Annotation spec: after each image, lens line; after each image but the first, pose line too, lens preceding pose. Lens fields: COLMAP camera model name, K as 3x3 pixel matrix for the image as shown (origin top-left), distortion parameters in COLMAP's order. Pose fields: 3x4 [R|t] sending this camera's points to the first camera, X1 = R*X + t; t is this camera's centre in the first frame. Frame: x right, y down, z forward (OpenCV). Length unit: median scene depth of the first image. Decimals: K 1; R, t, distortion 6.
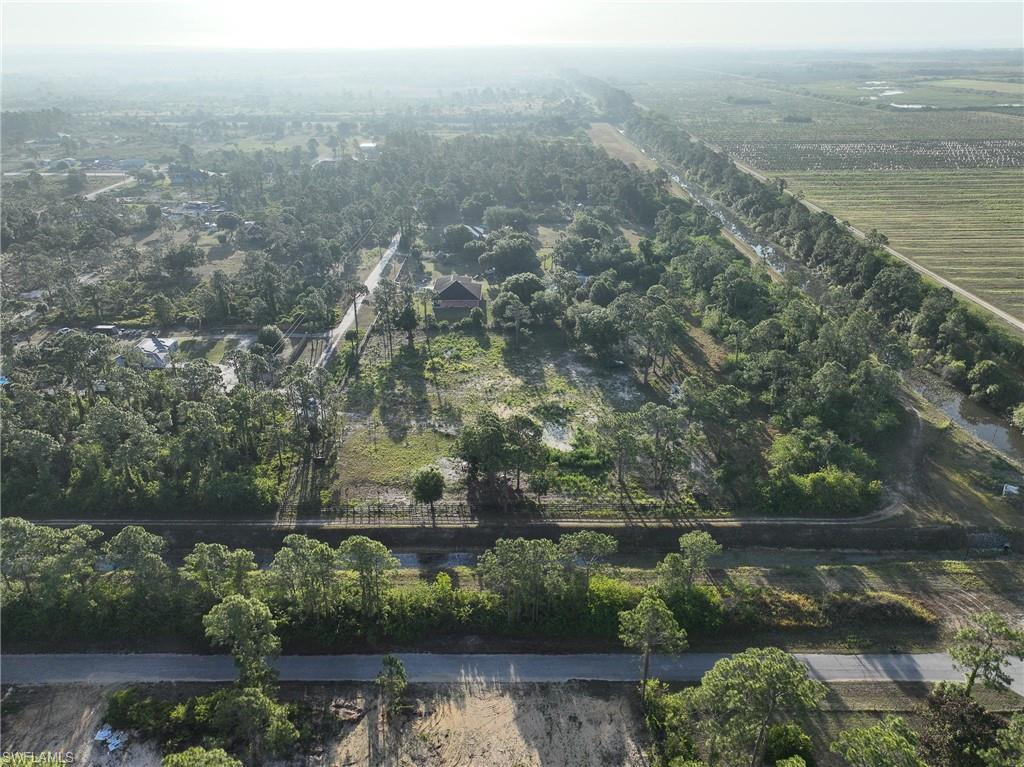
lens RADIAL K [[716.3, 0, 514.5], [0, 716.3, 390.3], [0, 0, 1]] dist [0.000970, 0.015902]
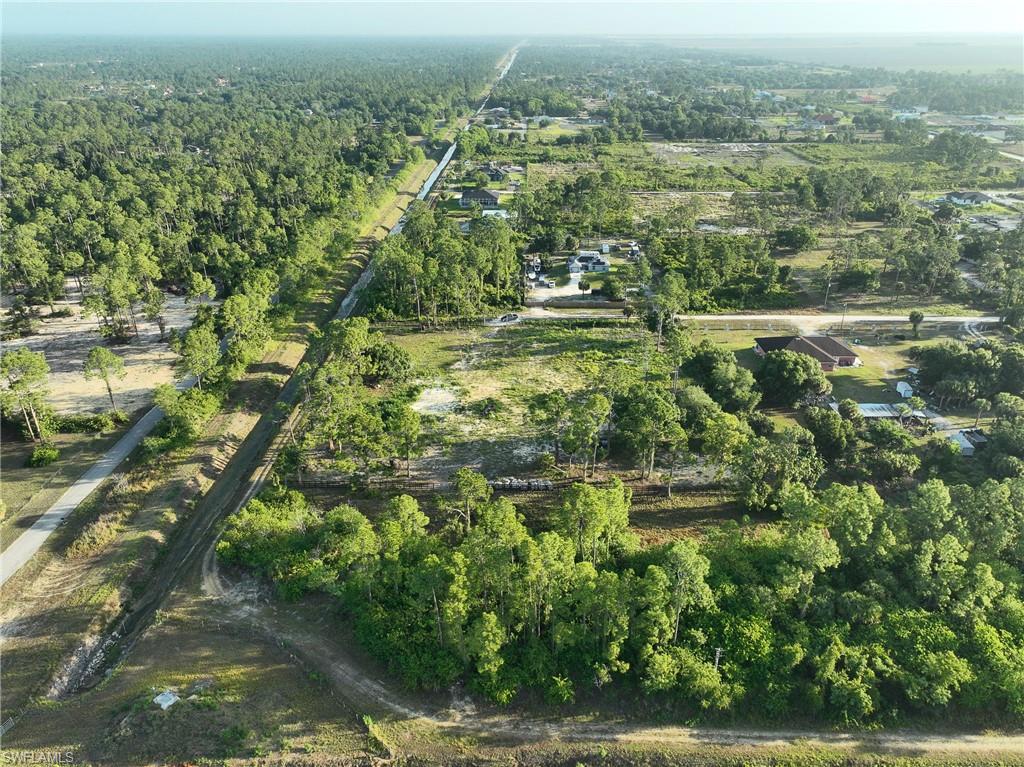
lens RADIAL K [[716.3, 0, 512.9], [0, 716.3, 380.0], [0, 0, 1]] dist [0.000970, 0.015902]
pose [[-0.025906, 0.441212, -0.897029, 0.836210], [-0.435957, 0.802518, 0.407317, -0.380989], [0.899595, 0.401618, 0.171559, 0.762757]]
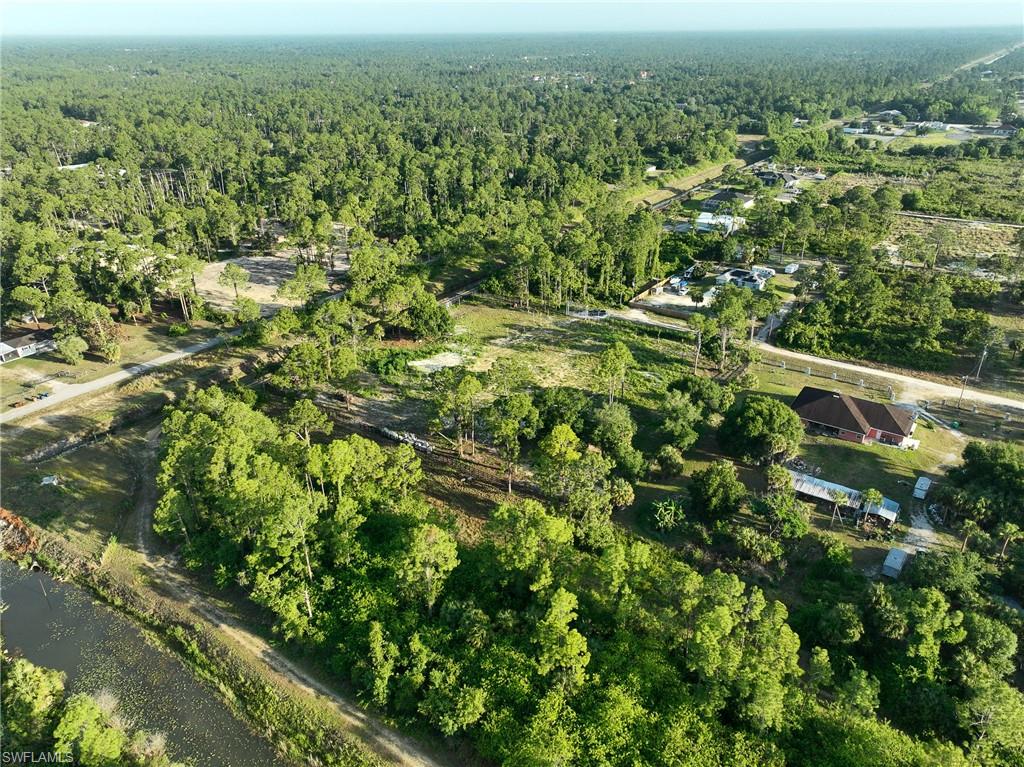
lens RADIAL K [[716.3, 0, 514.0], [0, 716.3, 382.6], [0, 0, 1]] dist [0.000970, 0.015902]
pose [[-0.581248, 0.368424, -0.725544, 0.716660], [-0.345428, 0.695593, 0.629944, -0.597599], [0.736770, 0.616777, -0.277048, 1.213946]]
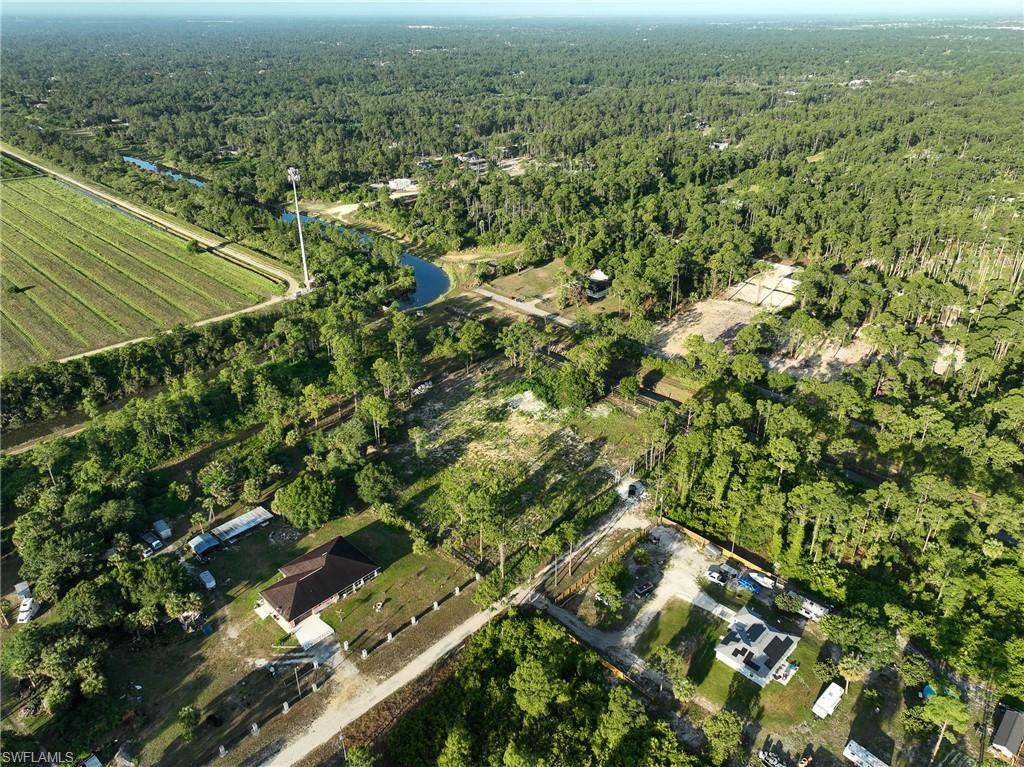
lens RADIAL K [[716.3, 0, 514.7], [0, 716.3, 381.9], [0, 0, 1]] dist [0.000970, 0.015902]
pose [[-0.710463, -0.317450, 0.628067, -0.742804], [0.312092, 0.657785, 0.685505, -0.856232], [-0.630746, 0.683041, -0.368259, 1.301076]]
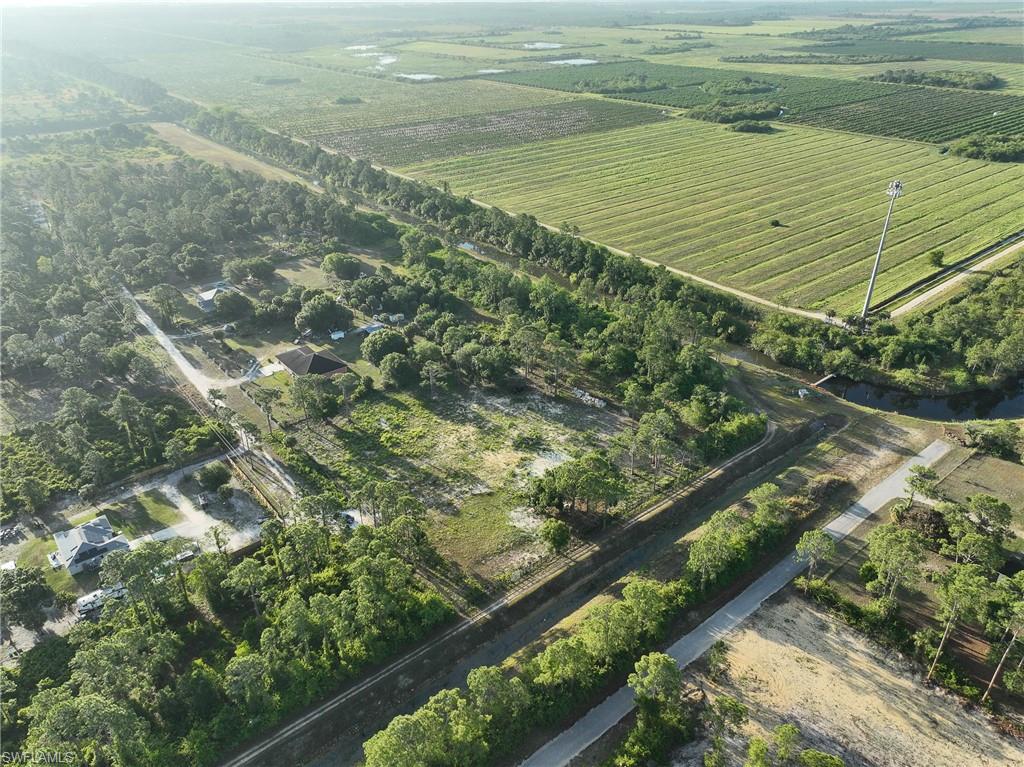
lens RADIAL K [[716.3, 0, 515.5], [0, 716.3, 383.2], [0, 0, 1]] dist [0.000970, 0.015902]
pose [[0.773352, -0.307330, 0.554504, -0.555819], [0.279137, 0.950366, 0.137428, -0.219923], [-0.569217, 0.048502, 0.820755, -0.002620]]
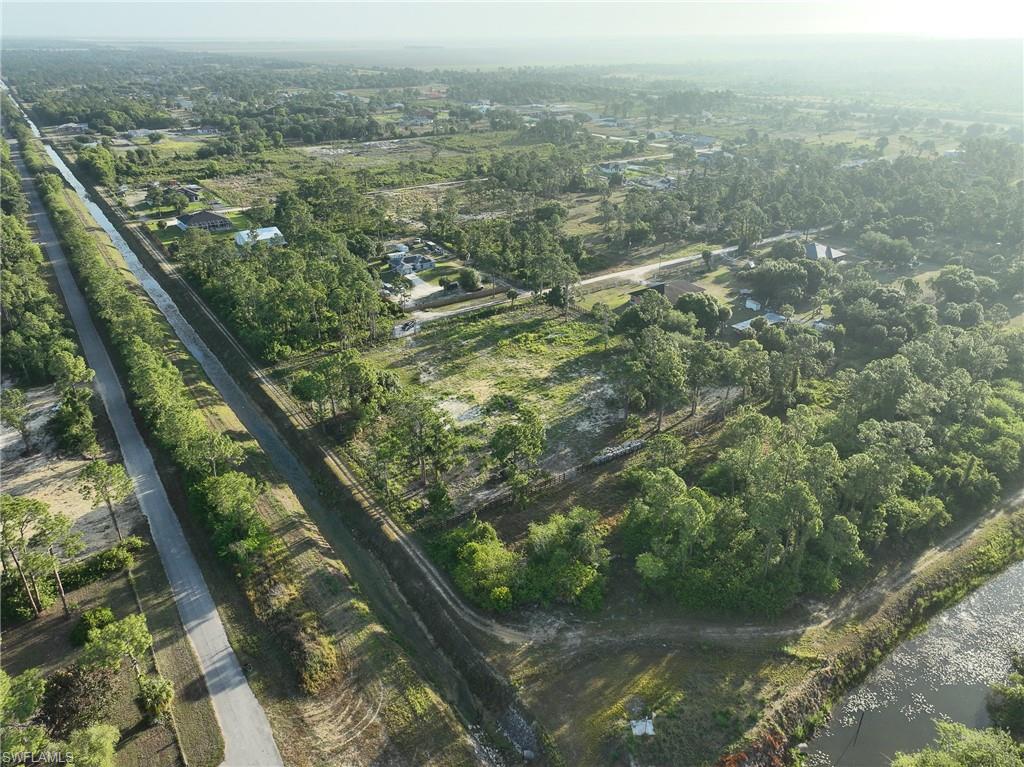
lens RADIAL K [[716.3, 0, 510.2], [0, 716.3, 383.7], [0, 0, 1]] dist [0.000970, 0.015902]
pose [[0.562373, 0.364868, -0.742029, 0.715293], [-0.360369, 0.915823, 0.177208, -0.159505], [0.744225, 0.167747, 0.646522, 0.314395]]
